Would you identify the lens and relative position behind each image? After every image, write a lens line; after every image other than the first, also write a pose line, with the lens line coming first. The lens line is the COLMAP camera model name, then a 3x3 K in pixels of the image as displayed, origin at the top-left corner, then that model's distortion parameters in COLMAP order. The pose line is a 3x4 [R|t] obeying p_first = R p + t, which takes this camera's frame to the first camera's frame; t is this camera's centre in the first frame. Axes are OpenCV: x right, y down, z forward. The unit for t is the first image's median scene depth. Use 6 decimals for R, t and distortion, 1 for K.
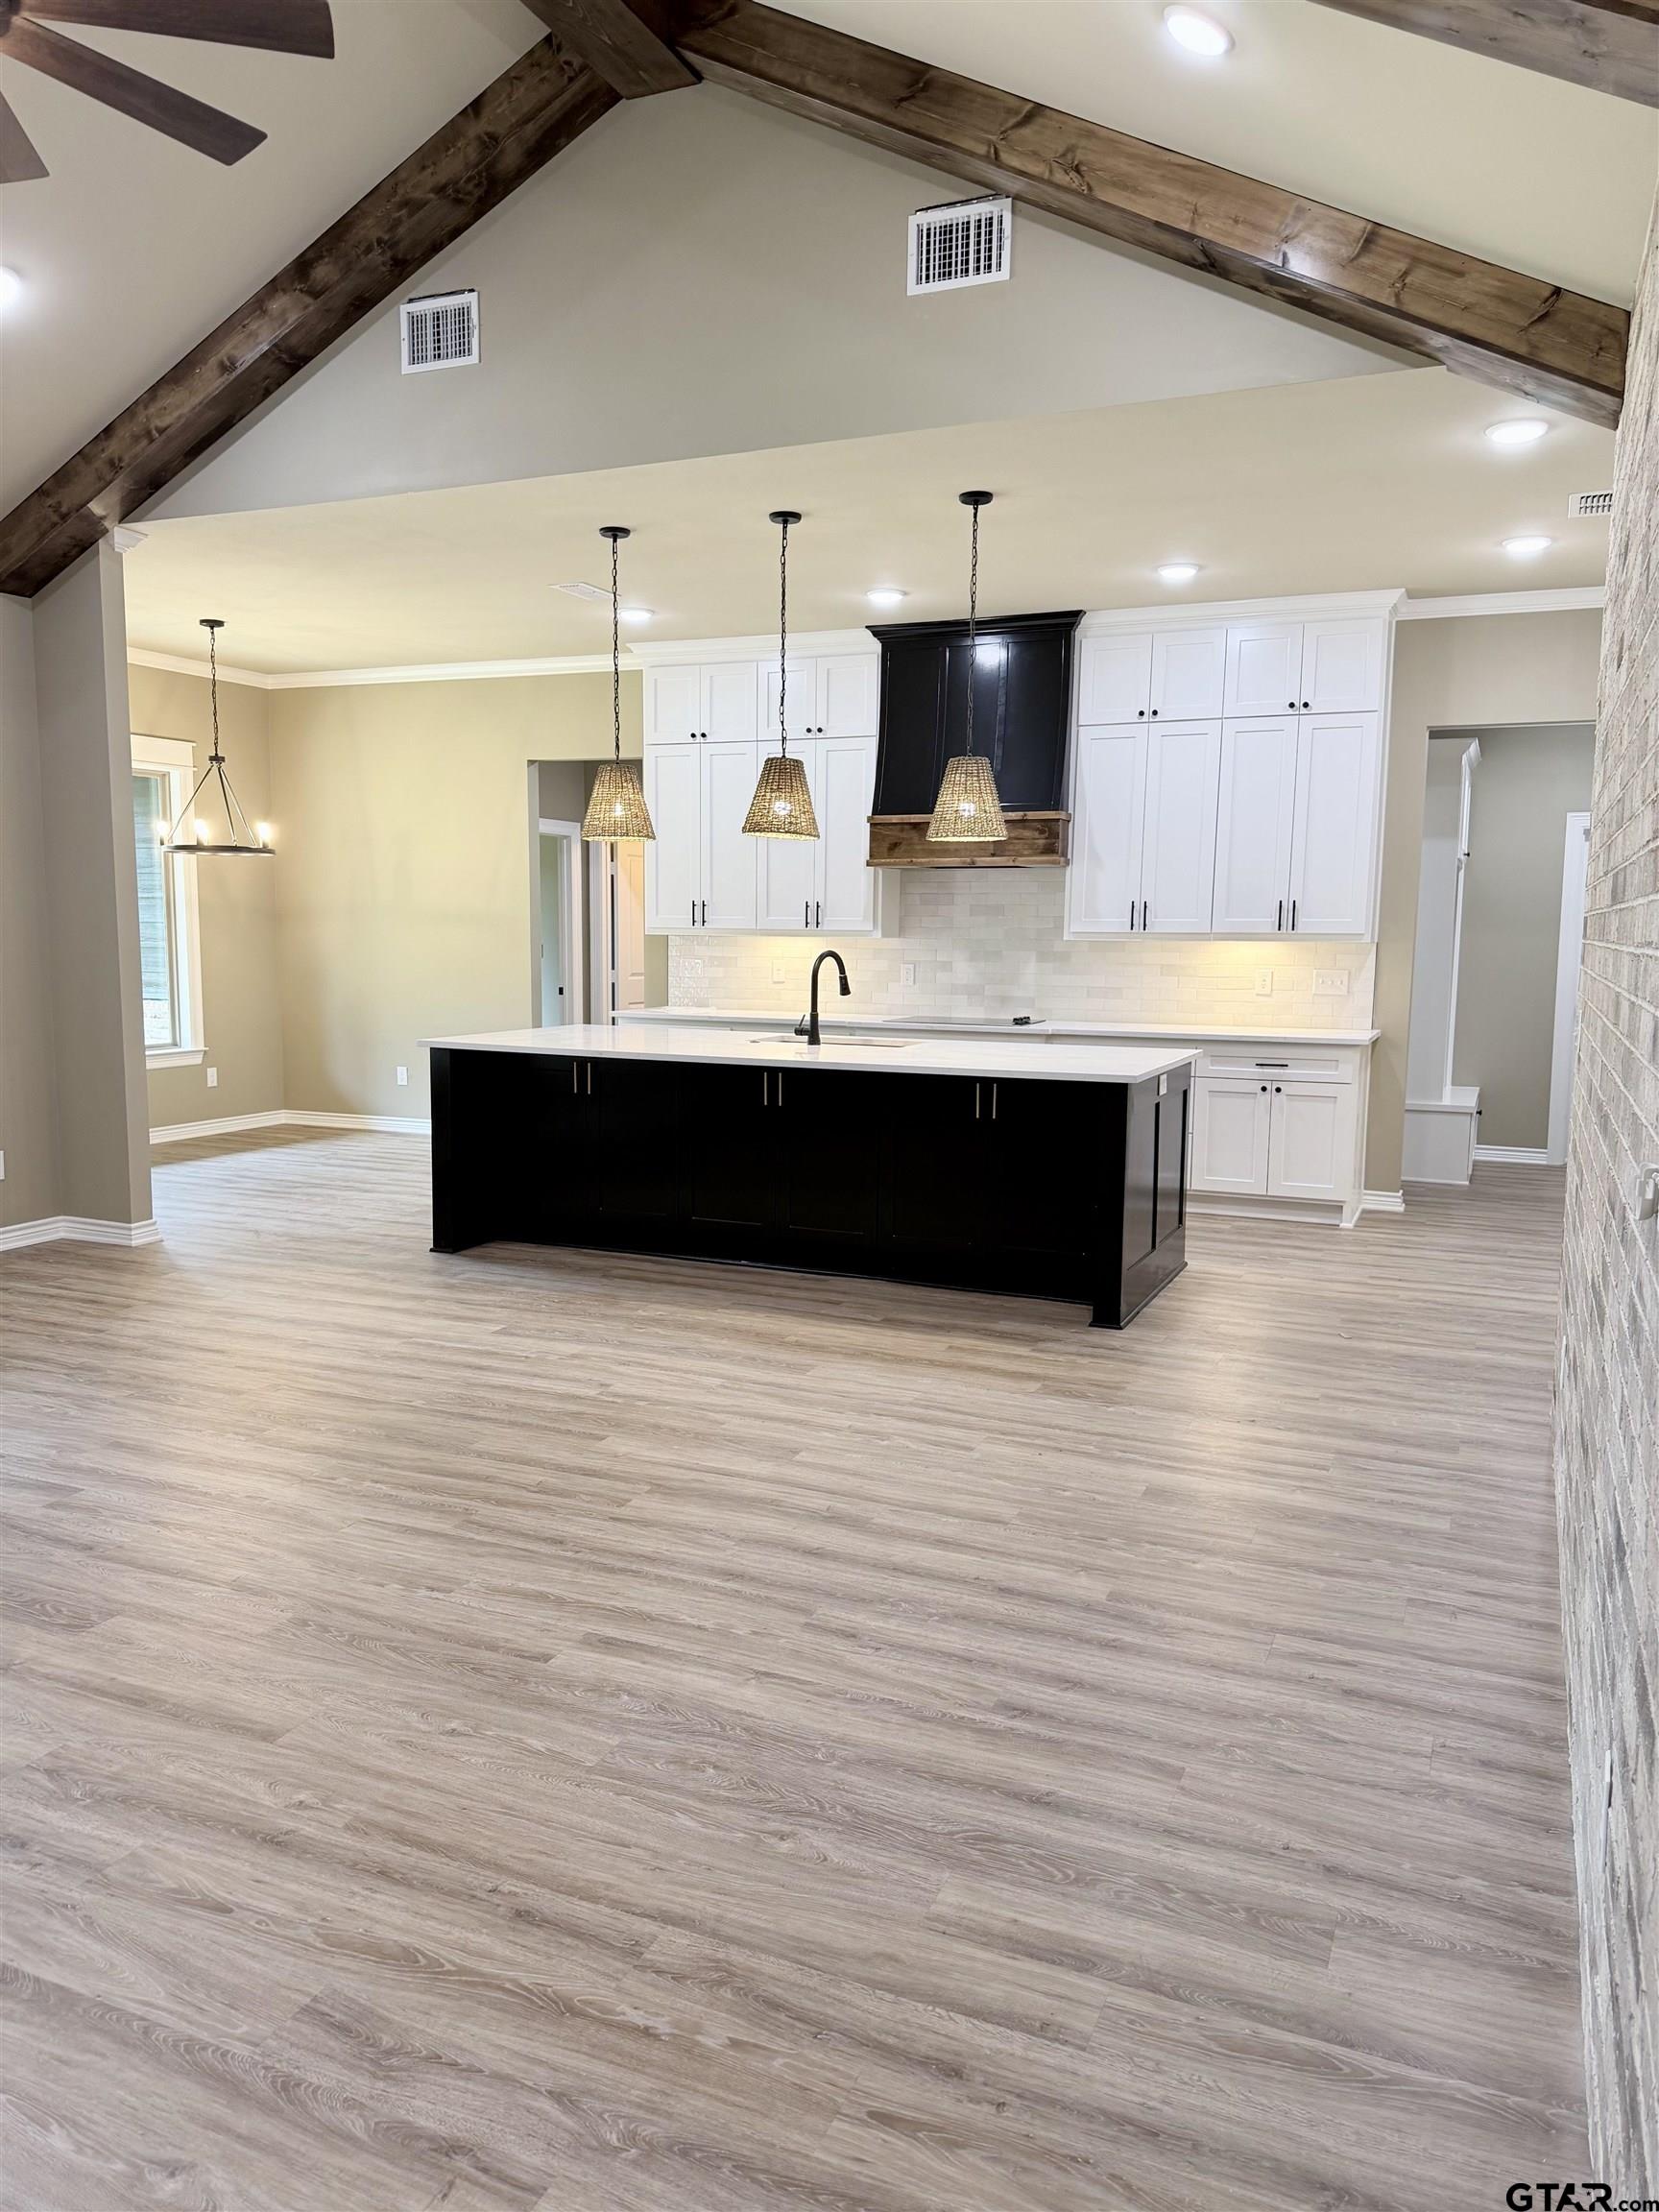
lens RADIAL K [[1575.1, 0, 829.5], [0, 1575.1, 1106.0], [0, 0, 1]] dist [0.038722, -0.036195]
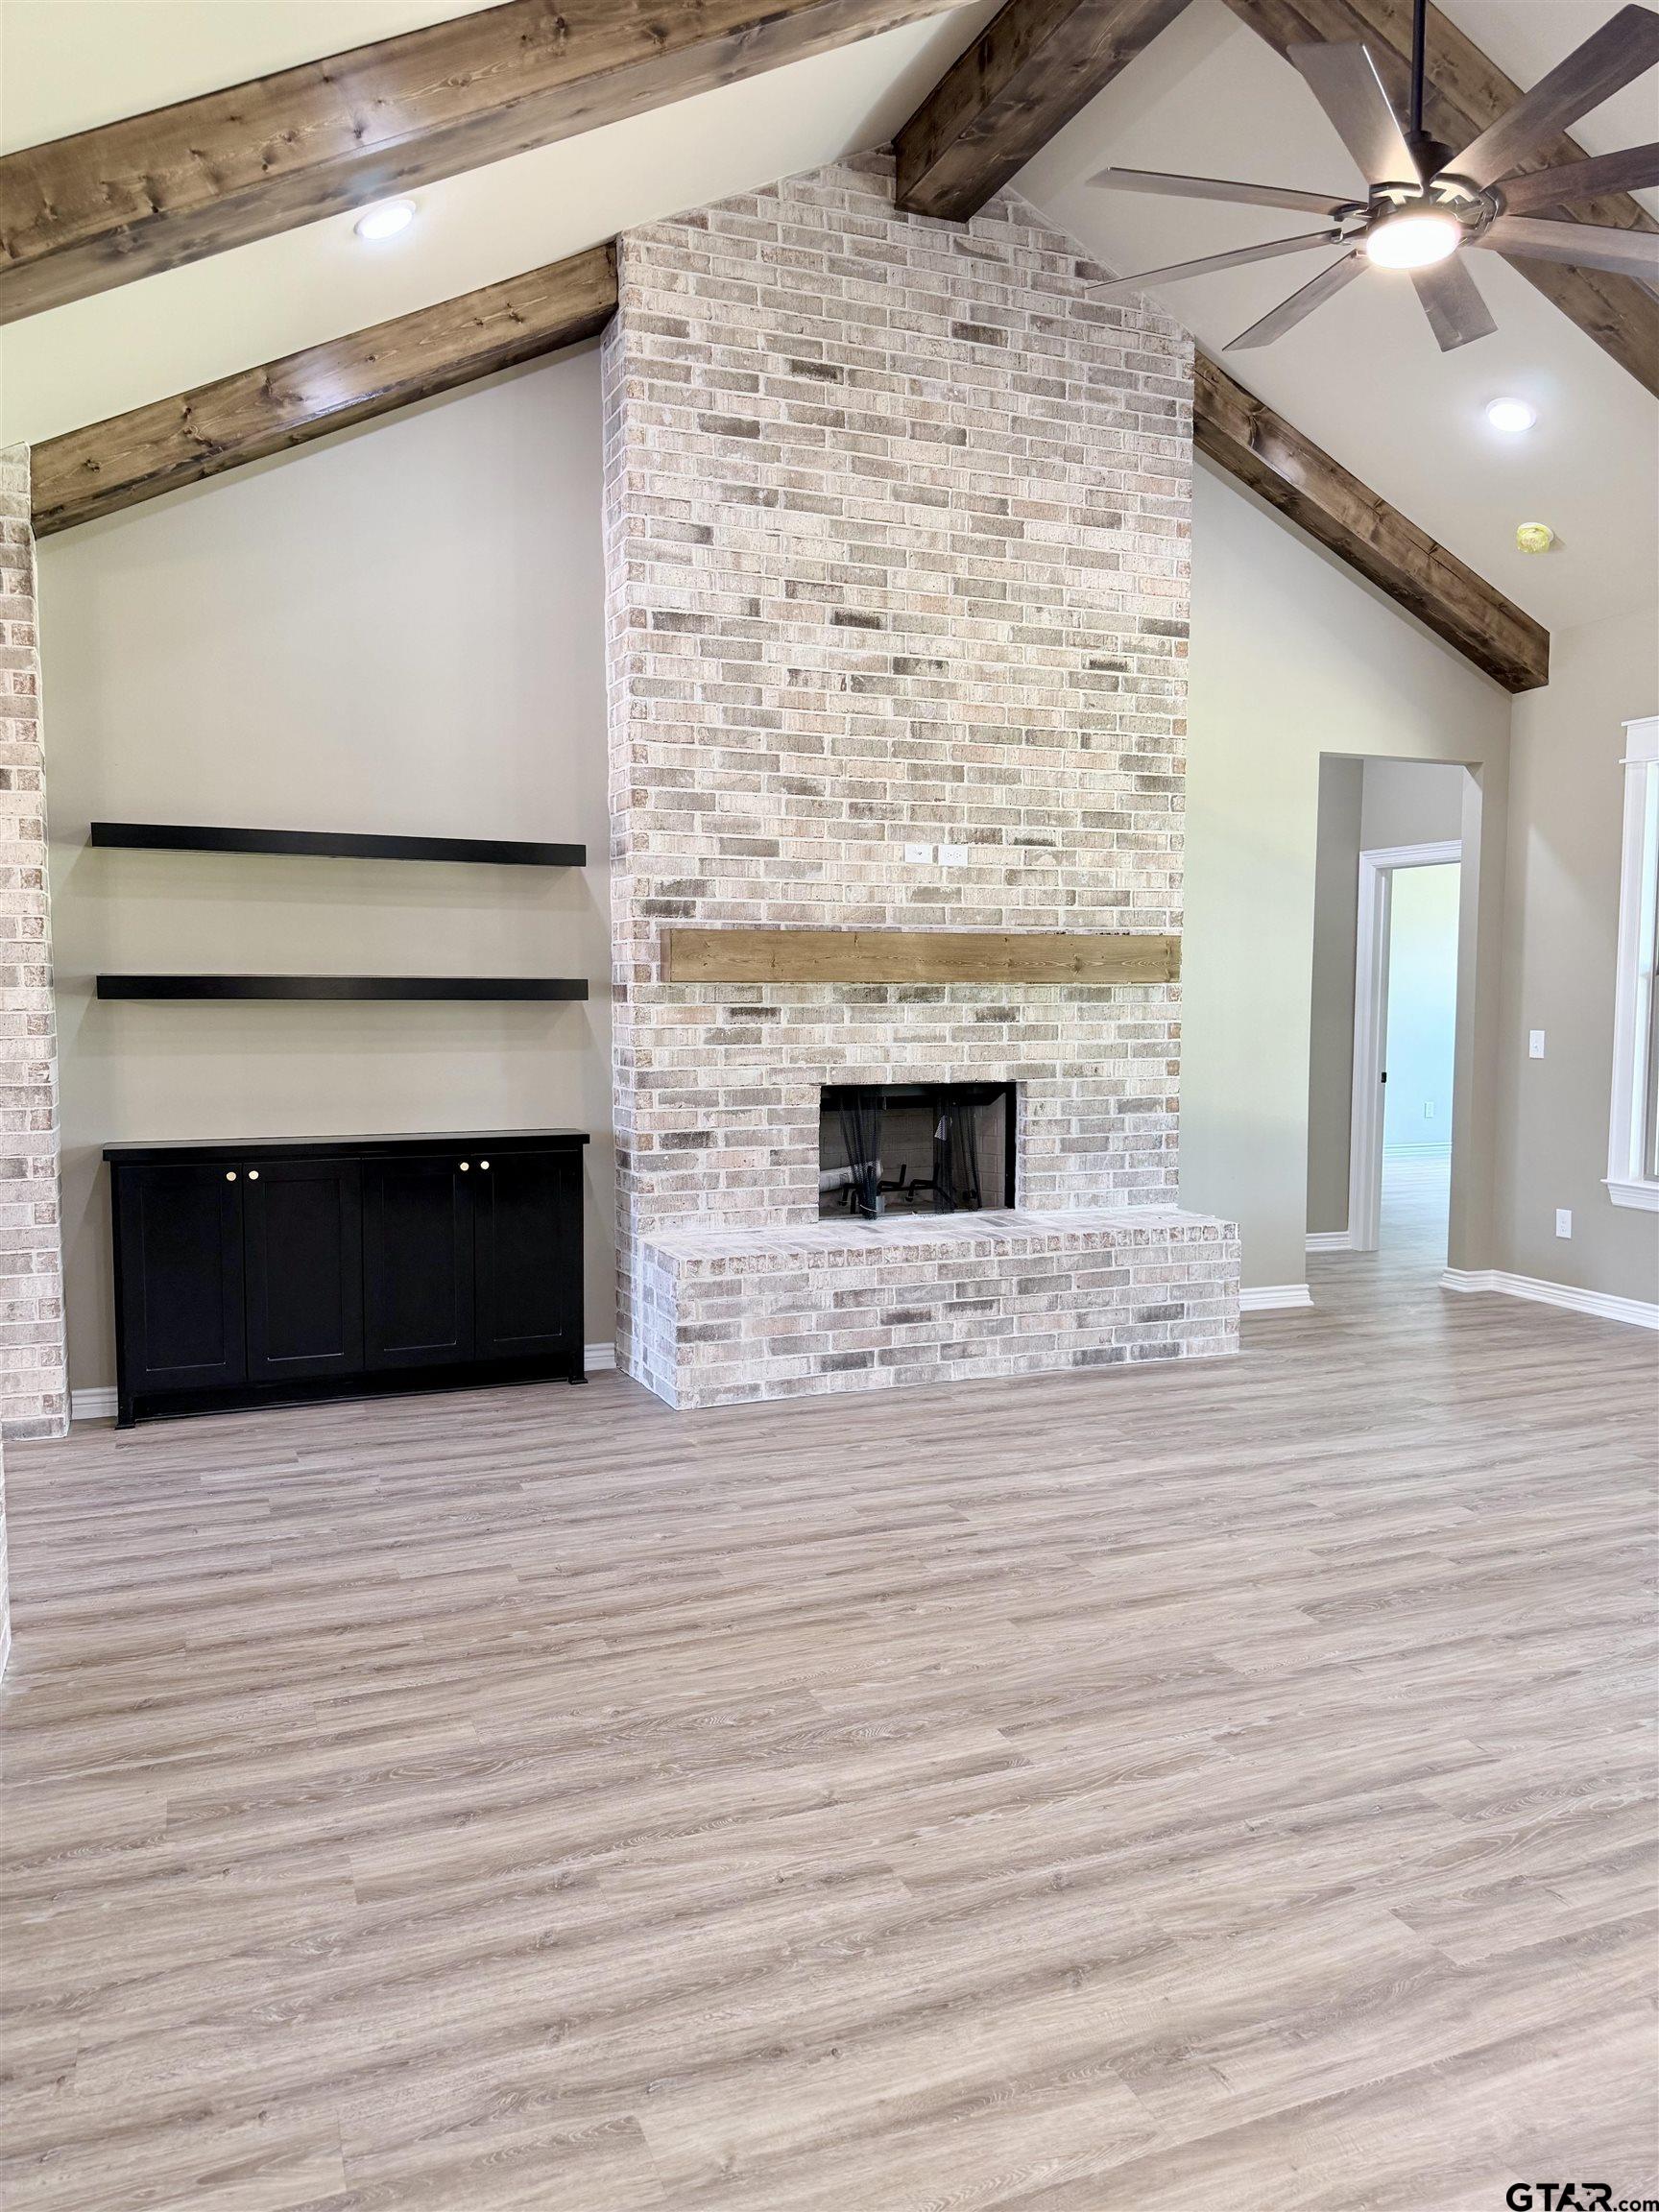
lens RADIAL K [[1557.6, 0, 829.5], [0, 1557.6, 1106.0], [0, 0, 1]] dist [0.127559, -0.216112]
pose [[-0.701512, 0.048903, -0.710977, 0.486232], [-0.090709, 0.983401, 0.157143, -0.151708], [0.706861, 0.174730, -0.685432, 1.277938]]
